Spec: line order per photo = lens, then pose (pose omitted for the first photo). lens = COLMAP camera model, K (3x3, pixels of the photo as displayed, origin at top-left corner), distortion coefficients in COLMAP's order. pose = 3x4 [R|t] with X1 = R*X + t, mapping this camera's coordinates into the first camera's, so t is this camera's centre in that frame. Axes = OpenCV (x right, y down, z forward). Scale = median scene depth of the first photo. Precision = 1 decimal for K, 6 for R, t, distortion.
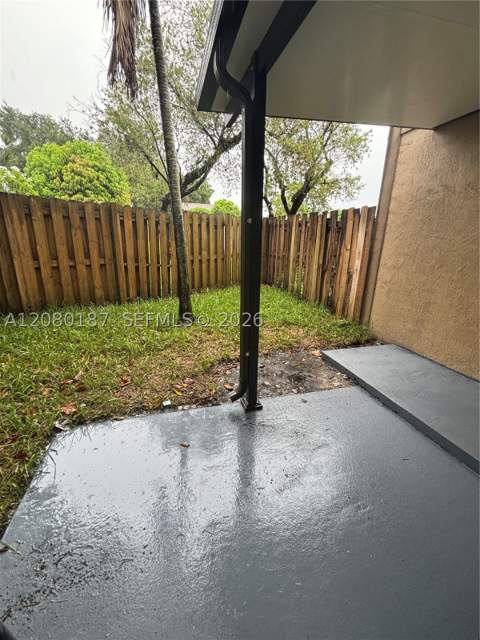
lens RADIAL K [[266.2, 0, 238.6], [0, 266.2, 320.3], [0, 0, 1]] dist [-0.001575, -0.000503]
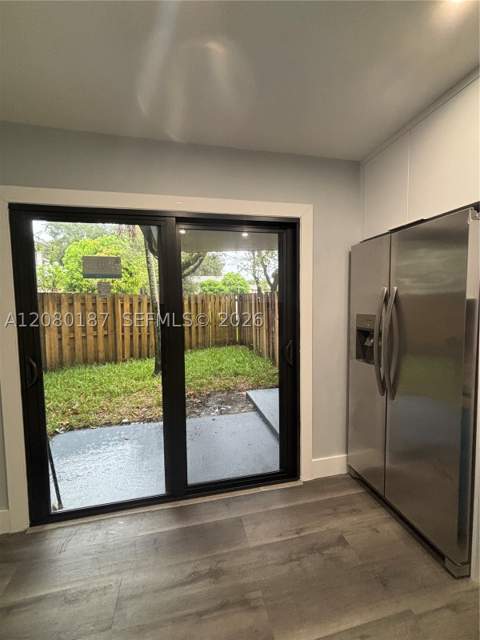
lens RADIAL K [[266.2, 0, 238.6], [0, 266.2, 320.3], [0, 0, 1]] dist [-0.001575, -0.000503]
pose [[0.998012, -0.033960, -0.053093, 0.291317], [0.020629, 0.972024, -0.233972, 0.064011], [0.059553, 0.232412, 0.970793, -0.368639]]
